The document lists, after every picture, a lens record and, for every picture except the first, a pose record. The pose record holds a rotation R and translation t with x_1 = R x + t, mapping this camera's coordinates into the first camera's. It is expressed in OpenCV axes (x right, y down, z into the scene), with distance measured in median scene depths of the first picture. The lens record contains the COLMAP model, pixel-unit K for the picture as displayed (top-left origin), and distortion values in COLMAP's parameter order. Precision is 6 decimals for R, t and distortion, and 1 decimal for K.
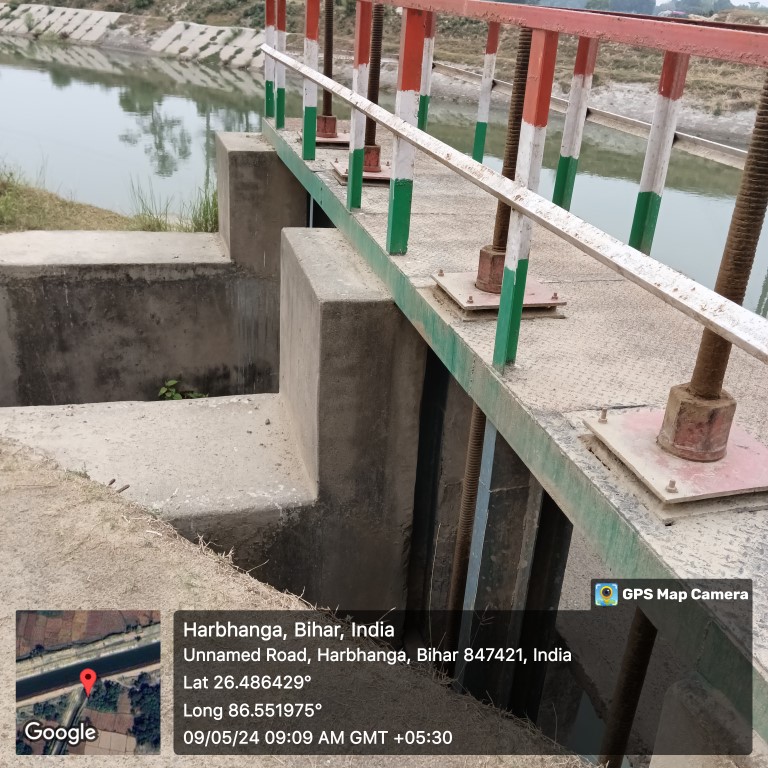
lens RADIAL K [[824.2, 0, 383.2], [0, 824.2, 379.5], [0, 0, 1]] dist [0.084283, -0.182839]
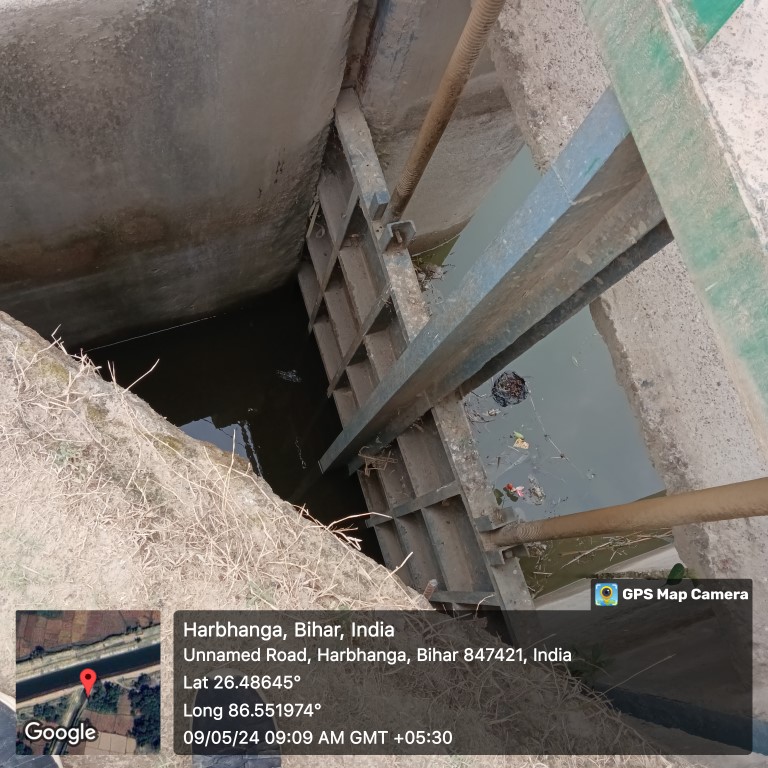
lens RADIAL K [[824.2, 0, 383.2], [0, 824.2, 379.5], [0, 0, 1]] dist [0.084283, -0.182839]
pose [[0.990687, -0.041377, 0.129723, -0.043481], [-0.079895, 0.594819, 0.799880, -0.147083], [-0.110259, -0.802794, 0.585973, 0.436551]]
